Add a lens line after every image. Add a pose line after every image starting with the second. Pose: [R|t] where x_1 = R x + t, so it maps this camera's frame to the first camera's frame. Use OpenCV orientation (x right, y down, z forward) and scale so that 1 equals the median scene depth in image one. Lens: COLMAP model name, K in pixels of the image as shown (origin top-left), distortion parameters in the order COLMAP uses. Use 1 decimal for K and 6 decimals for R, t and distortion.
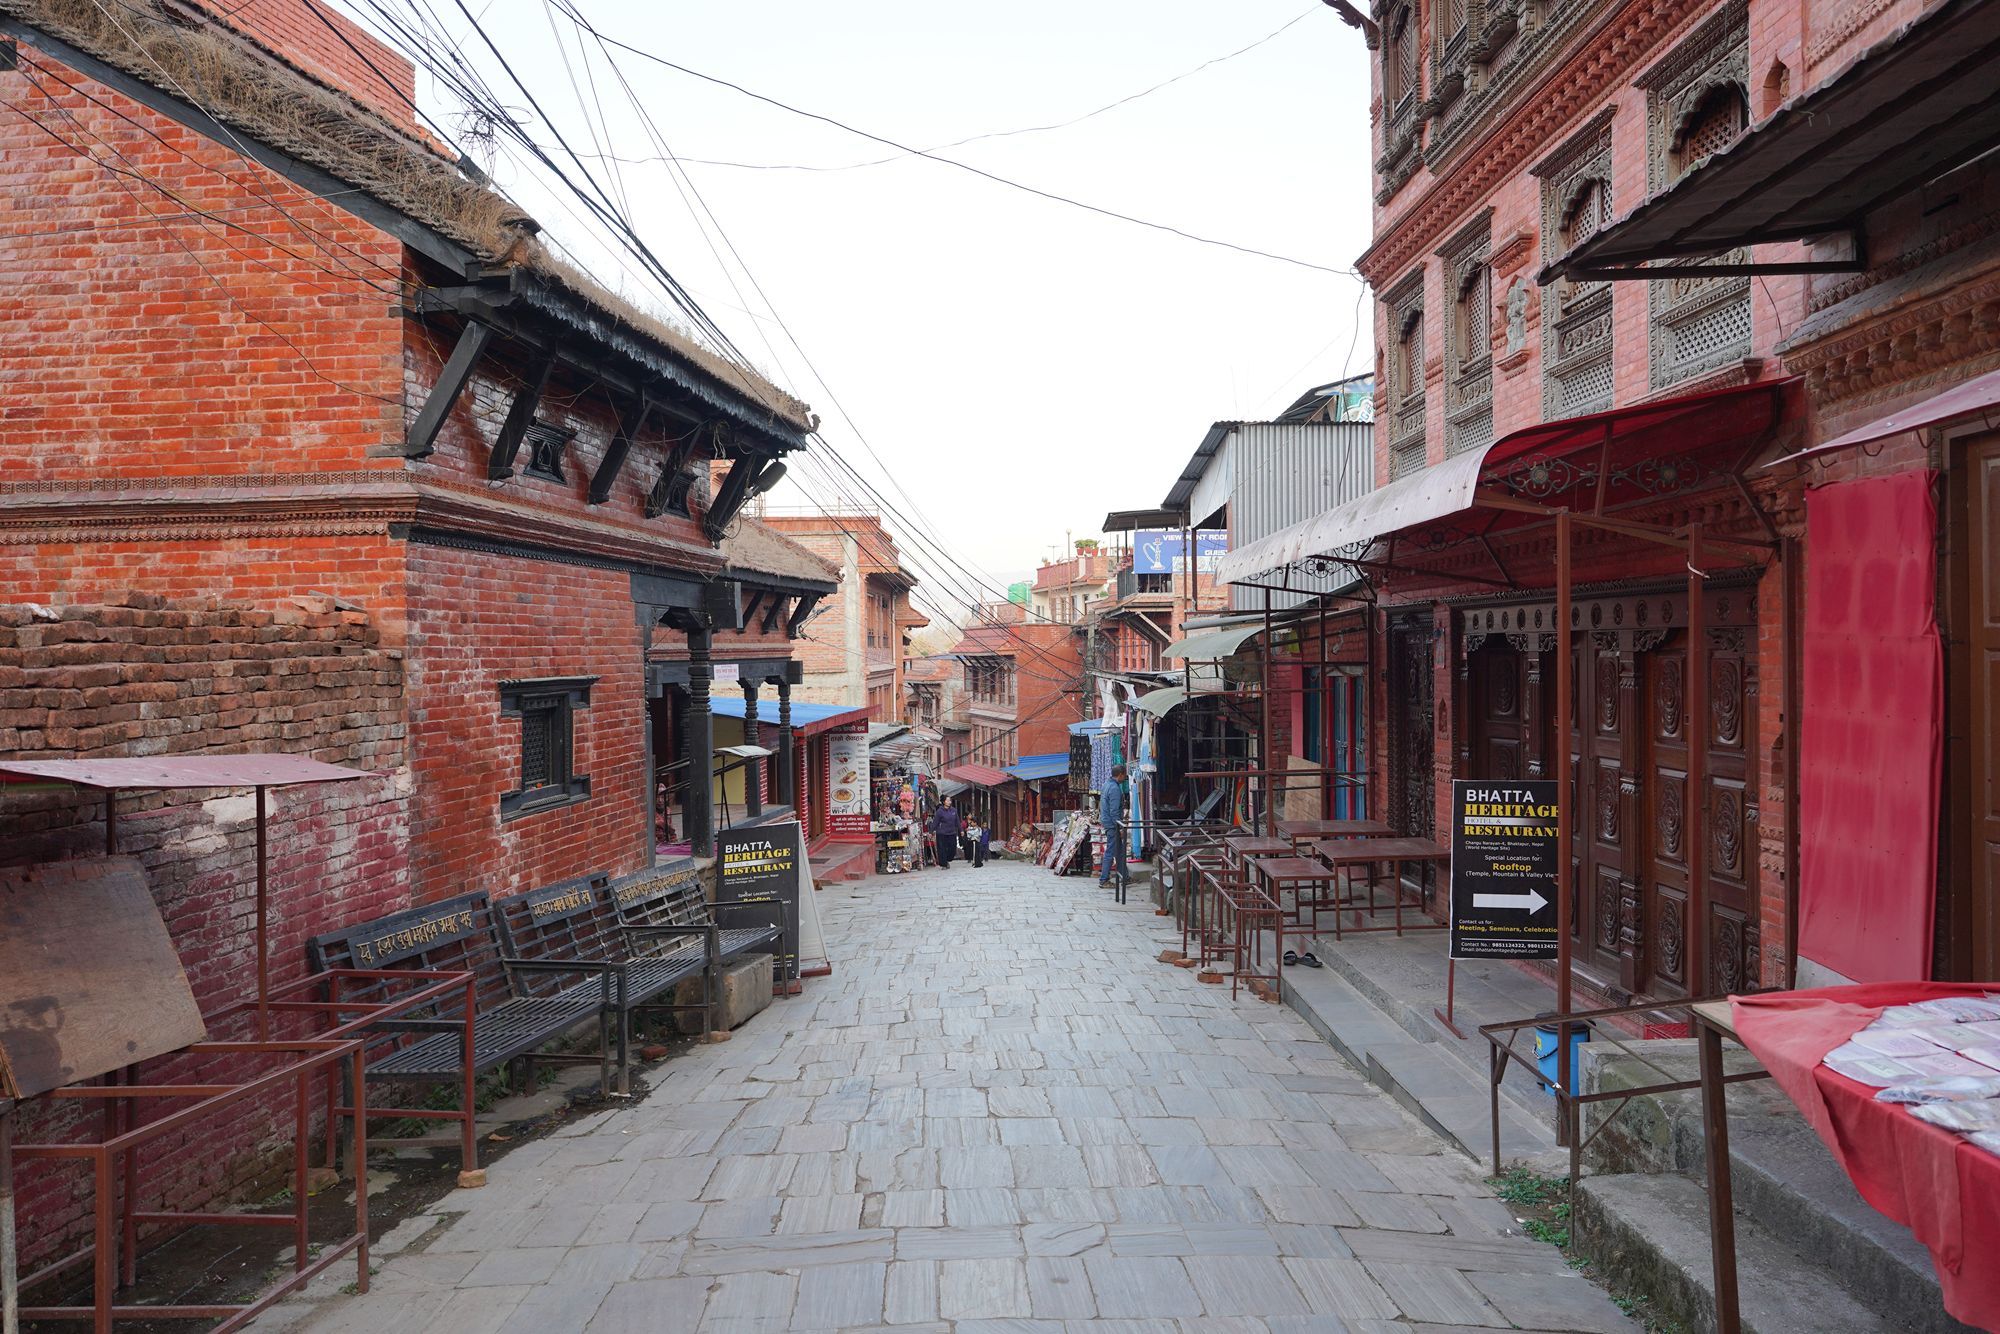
lens RADIAL K [[1311.8, 0, 995.0], [0, 1311.8, 679.6], [0, 0, 1]] dist [-0.020265, 0.021019]
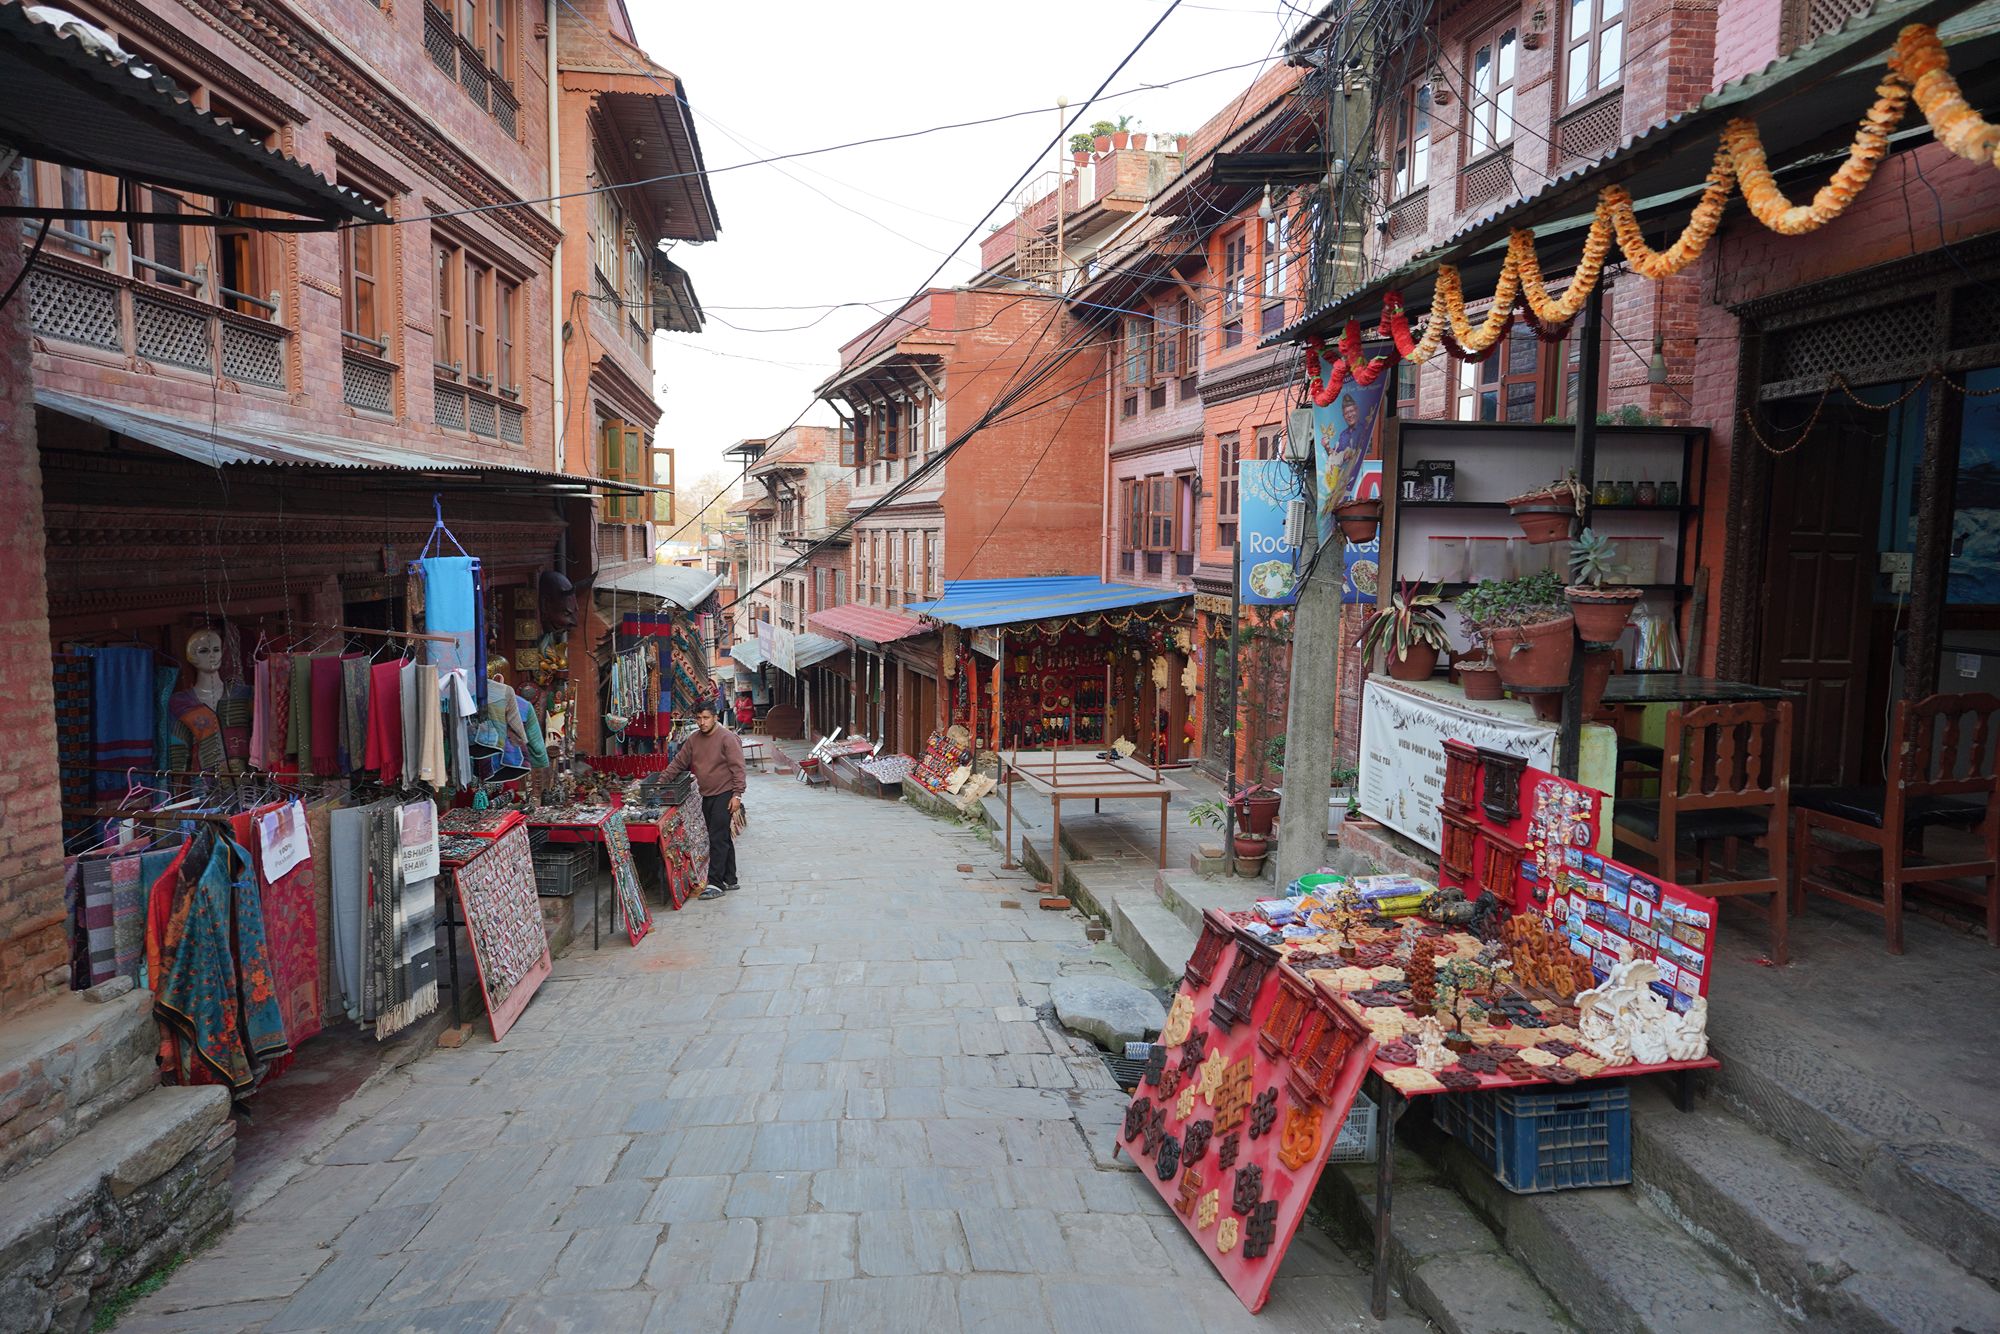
lens RADIAL K [[1311.8, 0, 1000.6], [0, 1311.8, 664.1], [0, 0, 1]] dist [-0.020265, 0.021019]
pose [[0.996839, 0.019223, 0.077082, 0.003511], [-0.026160, 0.995596, 0.090025, 0.064580], [-0.075012, -0.091757, 0.992952, 0.757716]]
